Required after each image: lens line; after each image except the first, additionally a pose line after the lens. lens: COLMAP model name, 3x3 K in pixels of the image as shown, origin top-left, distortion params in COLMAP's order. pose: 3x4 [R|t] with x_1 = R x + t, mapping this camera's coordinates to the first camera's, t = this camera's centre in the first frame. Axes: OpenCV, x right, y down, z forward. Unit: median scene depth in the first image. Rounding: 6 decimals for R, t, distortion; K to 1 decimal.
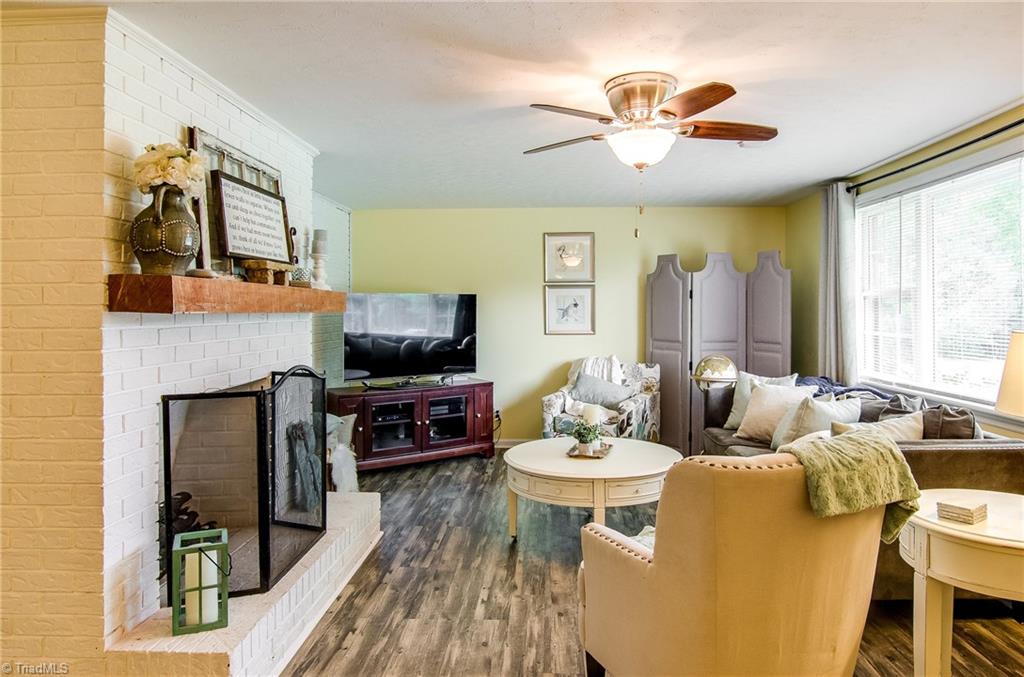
lens RADIAL K [[666.7, 0, 513.5], [0, 666.7, 355.5], [0, 0, 1]] dist [-0.004878, -0.002882]
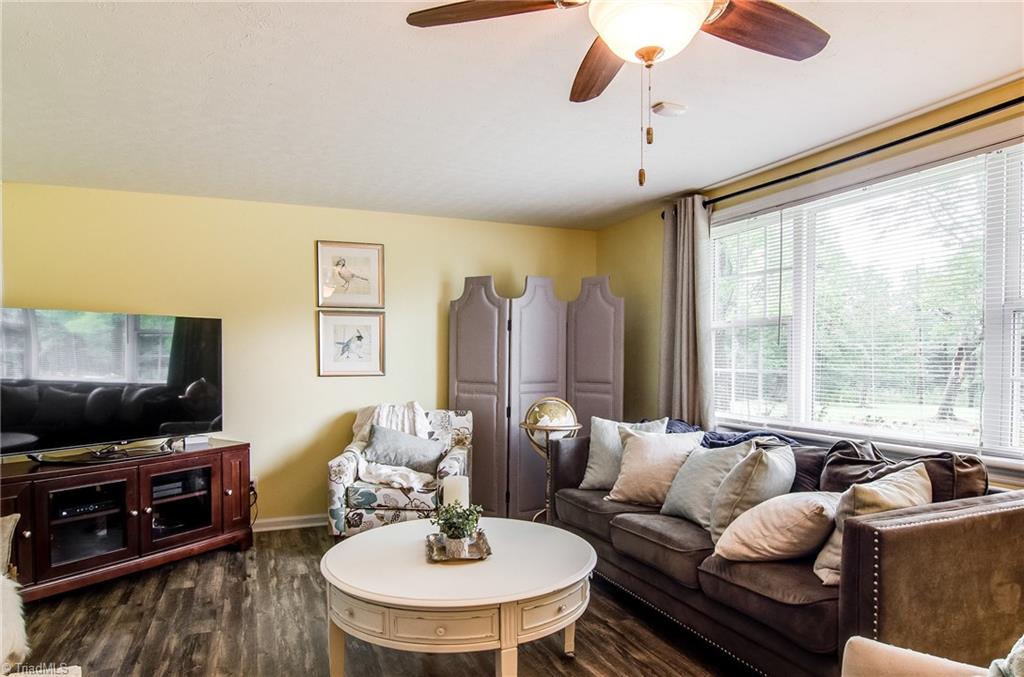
lens RADIAL K [[646.9, 0, 512.9], [0, 646.9, 398.0], [0, 0, 1]] dist [-0.009858, -0.005909]
pose [[0.906367, -0.022548, 0.421890, -0.071616], [0.025093, 0.999685, -0.000480, -0.001160], [-0.421746, 0.011022, 0.906647, 0.281695]]
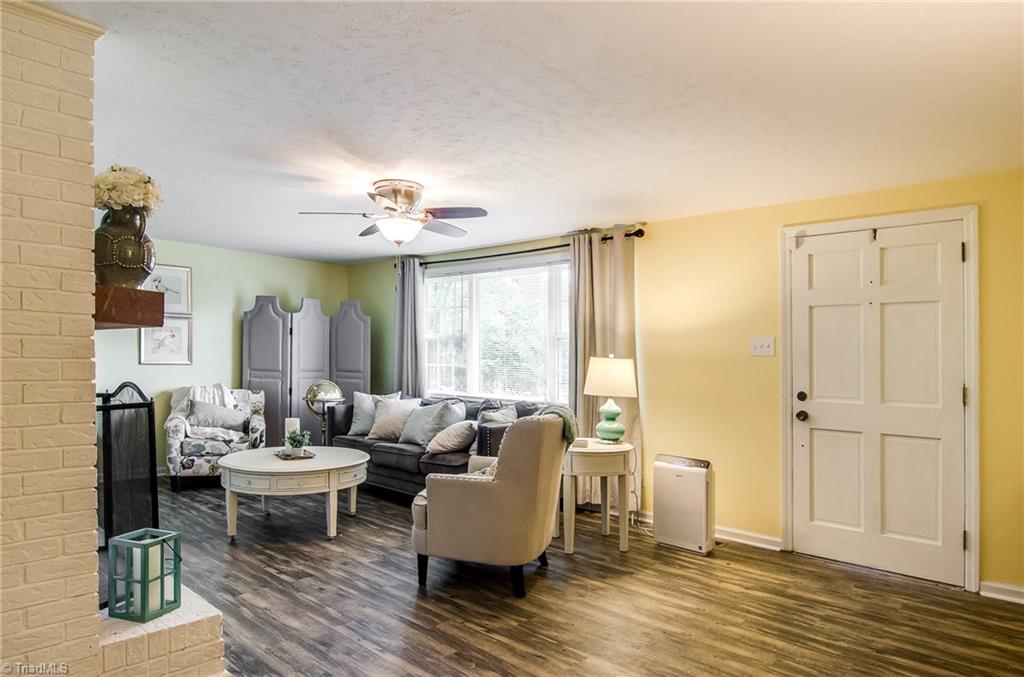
lens RADIAL K [[641.1, 0, 512.0], [0, 641.1, 425.7], [0, 0, 1]] dist [-0.001145, 0.000070]
pose [[0.650653, -0.060701, 0.756945, -0.369516], [0.025138, 0.997975, 0.058422, 0.021108], [-0.758959, -0.018984, 0.650862, -0.057623]]
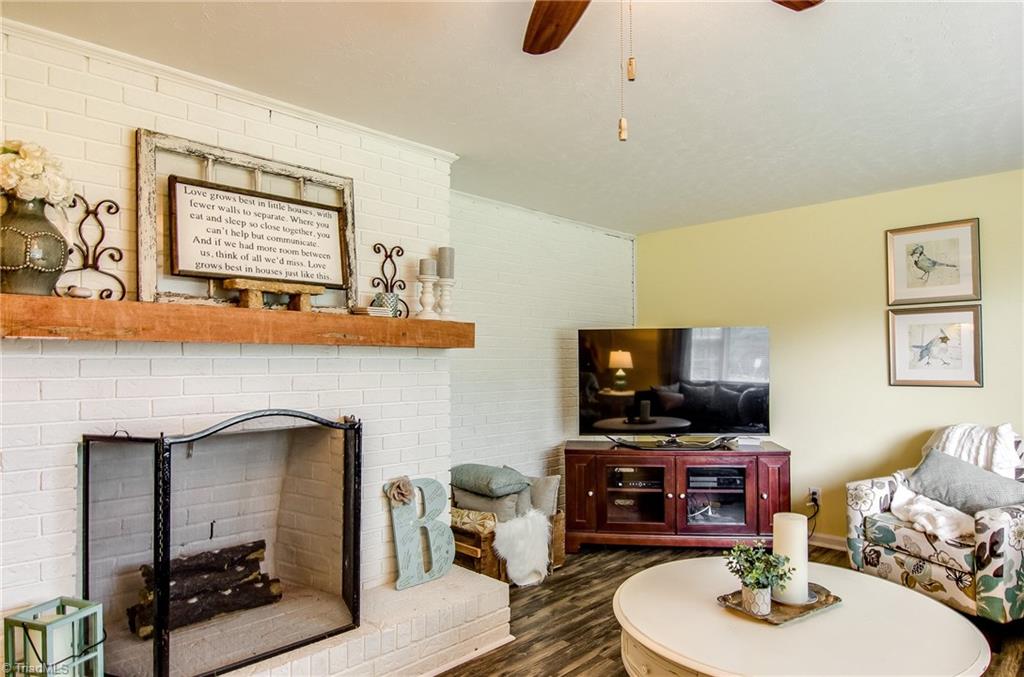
lens RADIAL K [[627.4, 0, 510.8], [0, 627.4, 377.5], [0, 0, 1]] dist [-0.006114, -0.002819]
pose [[0.747833, 0.016824, -0.663674, 0.202791], [-0.043848, 0.998748, -0.024090, -0.009436], [0.662437, 0.047116, 0.747634, 0.339488]]
